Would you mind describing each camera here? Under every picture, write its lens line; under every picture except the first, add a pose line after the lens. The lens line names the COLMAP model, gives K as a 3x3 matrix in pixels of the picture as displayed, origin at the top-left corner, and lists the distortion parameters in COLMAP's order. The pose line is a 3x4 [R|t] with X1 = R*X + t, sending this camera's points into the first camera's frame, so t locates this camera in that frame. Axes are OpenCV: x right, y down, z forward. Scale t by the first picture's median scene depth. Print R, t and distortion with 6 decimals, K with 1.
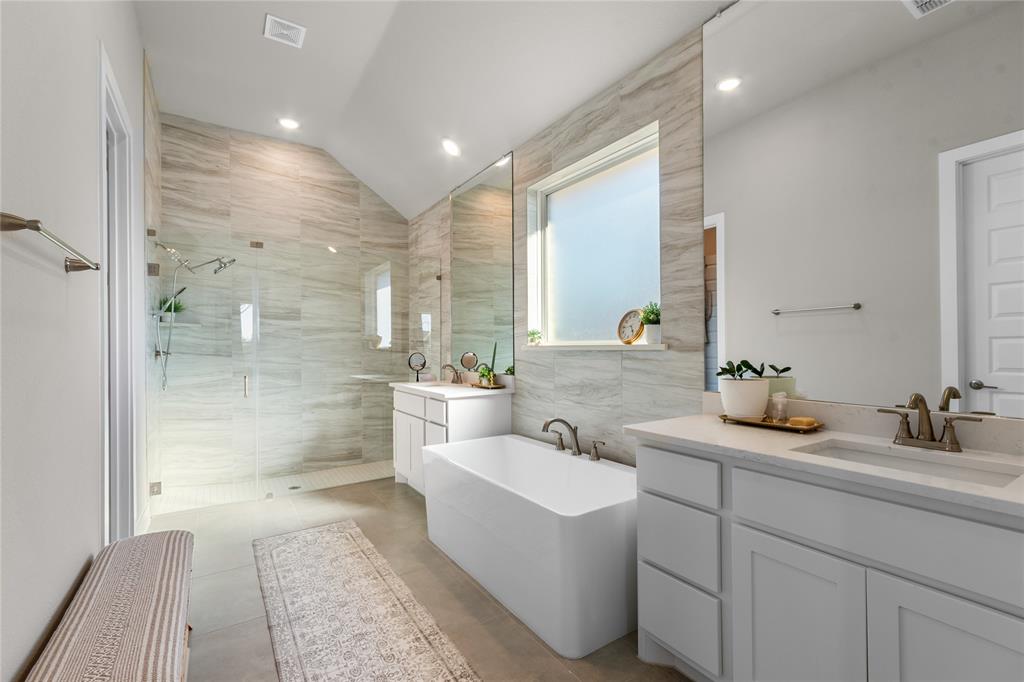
lens RADIAL K [[451.6, 0, 514.1], [0, 451.6, 341.9], [0, 0, 1]] dist [0.000391, 0.000480]
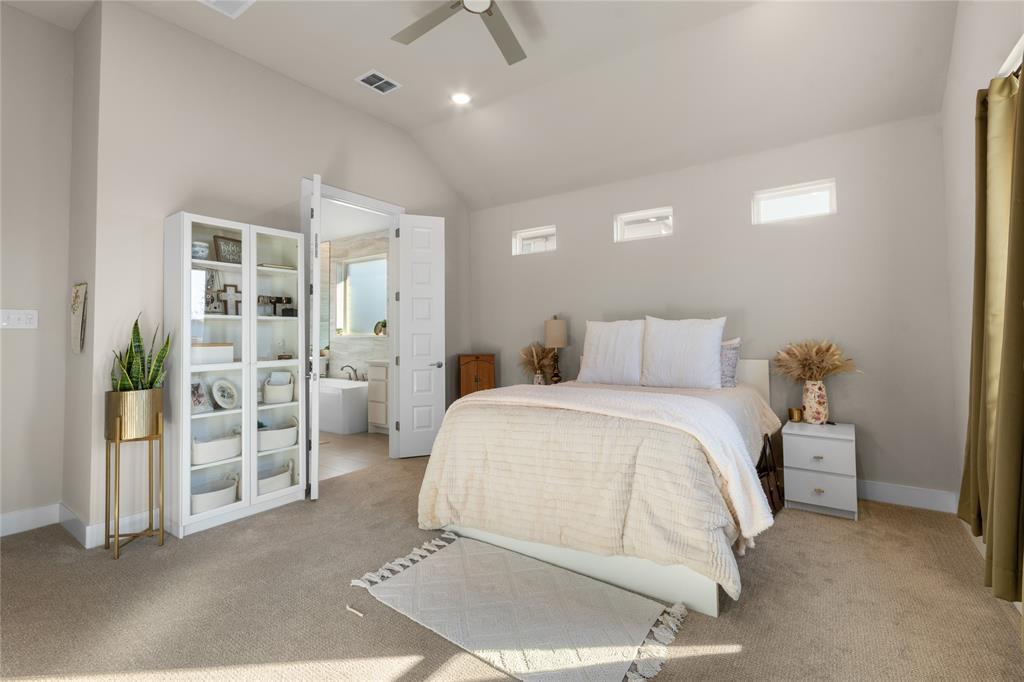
lens RADIAL K [[451.6, 0, 510.7], [0, 451.6, 335.0], [0, 0, 1]] dist [0.000391, 0.000480]
pose [[0.930715, 0.012160, 0.365542, 0.019343], [-0.013911, 0.999901, 0.002157, -0.010819], [-0.365480, -0.007093, 0.930792, -1.375348]]
